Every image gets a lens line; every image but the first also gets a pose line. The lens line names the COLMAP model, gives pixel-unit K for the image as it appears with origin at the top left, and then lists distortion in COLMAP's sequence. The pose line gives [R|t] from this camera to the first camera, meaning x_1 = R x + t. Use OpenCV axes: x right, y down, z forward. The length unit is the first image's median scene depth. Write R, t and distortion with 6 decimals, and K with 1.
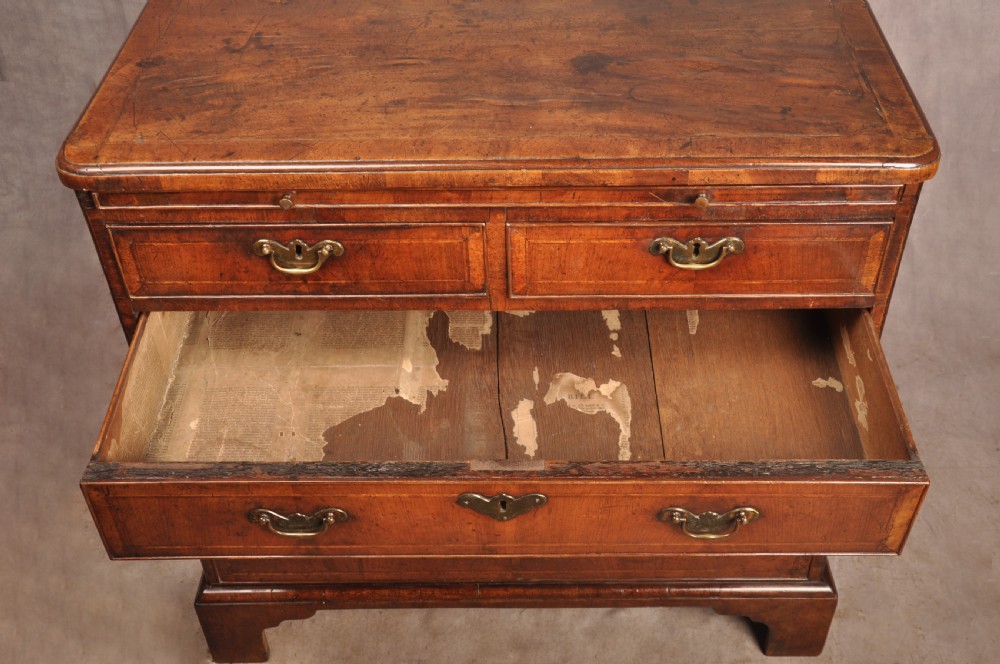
lens RADIAL K [[1137.4, 0, 495.8], [0, 1137.4, 337.6], [0, 0, 1]] dist [-0.012761, 0.247881]
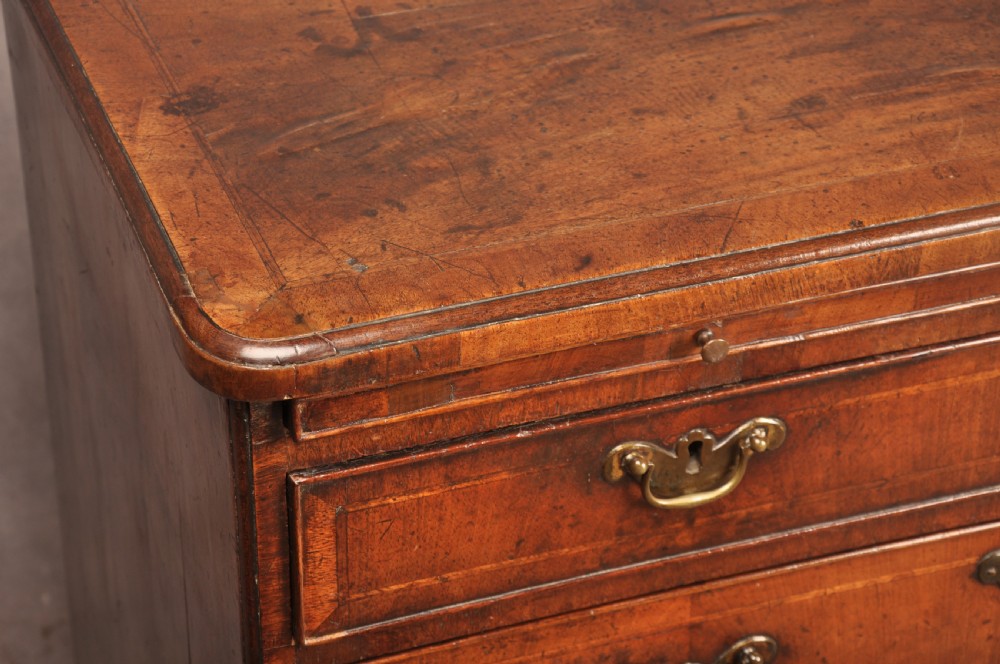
lens RADIAL K [[2392.1, 0, 497.7], [0, 2392.1, 330.2], [0, 0, 1]] dist [0.454970, 0.671097]
pose [[0.927956, -0.168878, 0.332231, -0.554686], [0.207819, 0.974456, -0.085131, -0.058702], [-0.309367, 0.148042, 0.939348, 0.123169]]
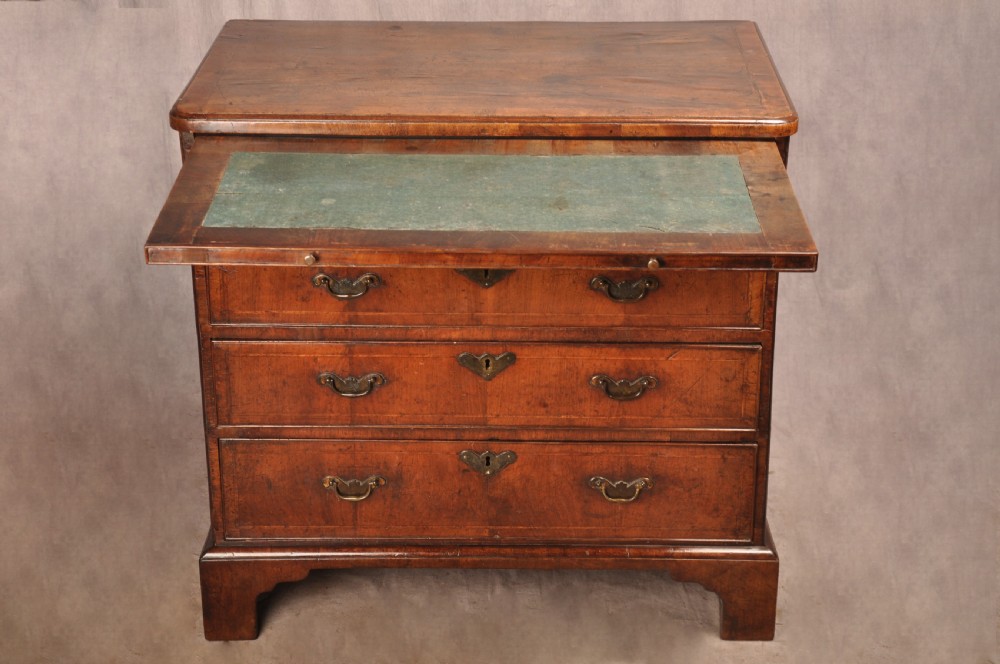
lens RADIAL K [[1896.5, 0, 484.9], [0, 1896.5, 346.3], [0, 0, 1]] dist [0.259412, 0.072711]
pose [[0.999565, 0.024172, 0.016911, -0.032964], [-0.017891, 0.952512, -0.303976, 0.788140], [-0.023455, 0.303541, 0.952530, -1.106647]]
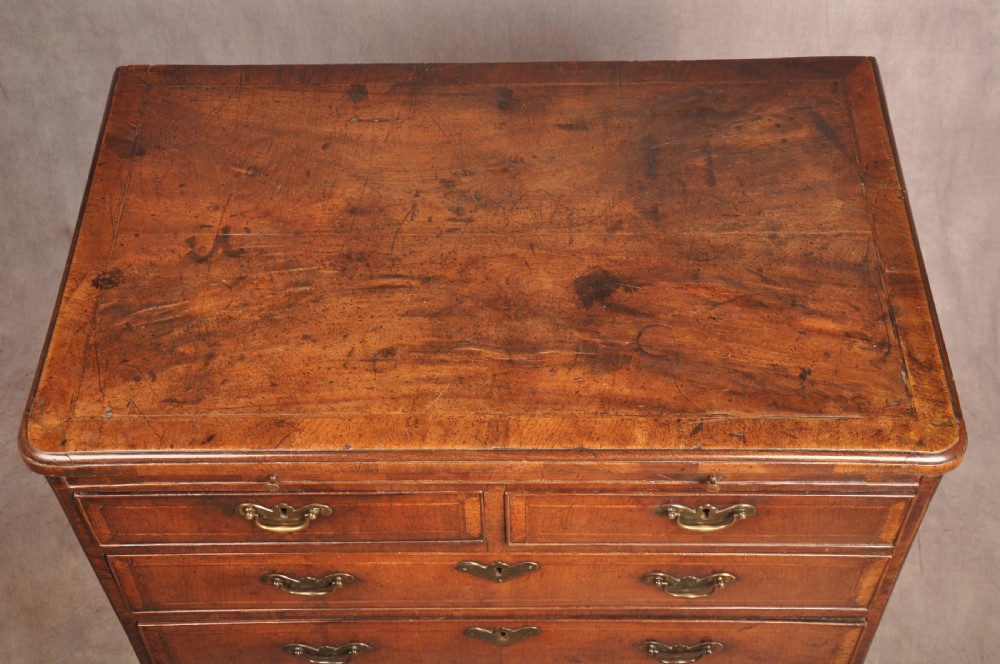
lens RADIAL K [[1395.0, 0, 497.2], [0, 1395.0, 337.5], [0, 0, 1]] dist [0.080861, 0.408291]
pose [[0.999771, -0.005789, 0.020617, -0.020094], [0.001929, 0.983197, 0.182536, -0.429869], [-0.021327, -0.182455, 0.982983, -0.114178]]
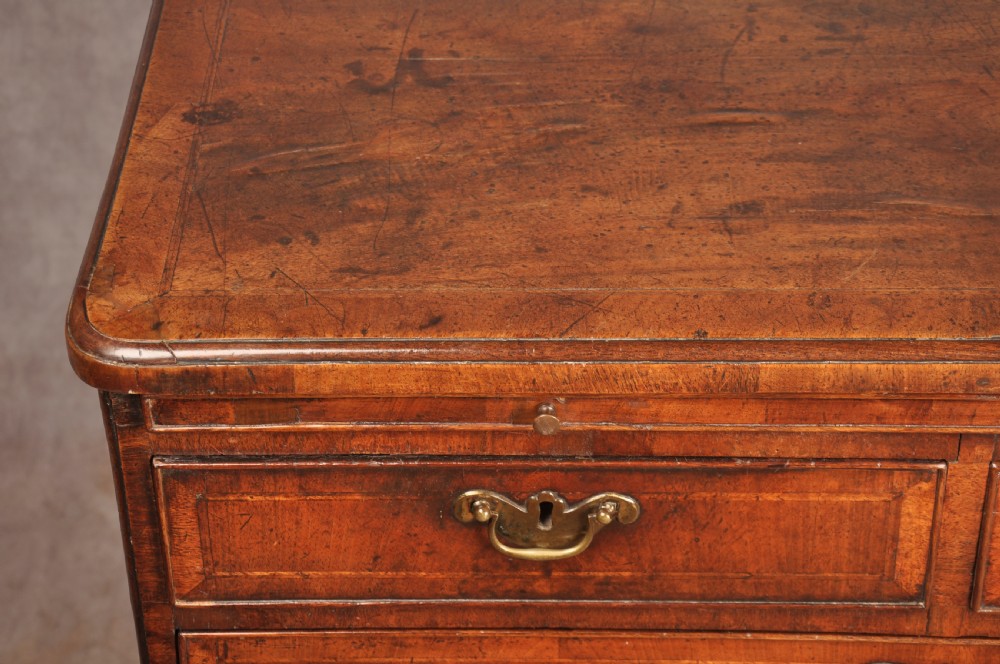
lens RADIAL K [[2207.9, 0, 494.1], [0, 2207.9, 335.9], [0, 0, 1]] dist [0.374311, 0.847416]
pose [[0.999650, 0.008106, 0.025189, -0.220435], [-0.006098, 0.996872, -0.078796, -0.076529], [-0.025749, 0.078614, 0.996573, 0.052645]]
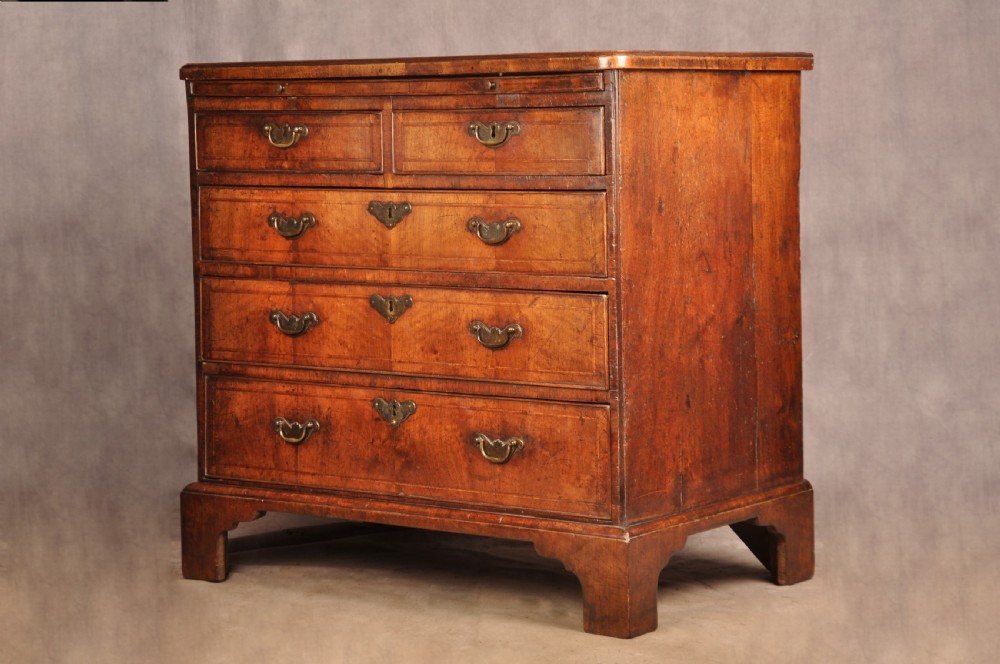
lens RADIAL K [[2336.3, 0, 470.2], [0, 2336.3, 334.3], [0, 0, 1]] dist [0.456871, 0.772764]
pose [[0.805628, 0.069605, -0.588319, 1.887331], [-0.400329, 0.795988, -0.454026, 1.462819], [0.436693, 0.601297, 0.669135, -0.825357]]
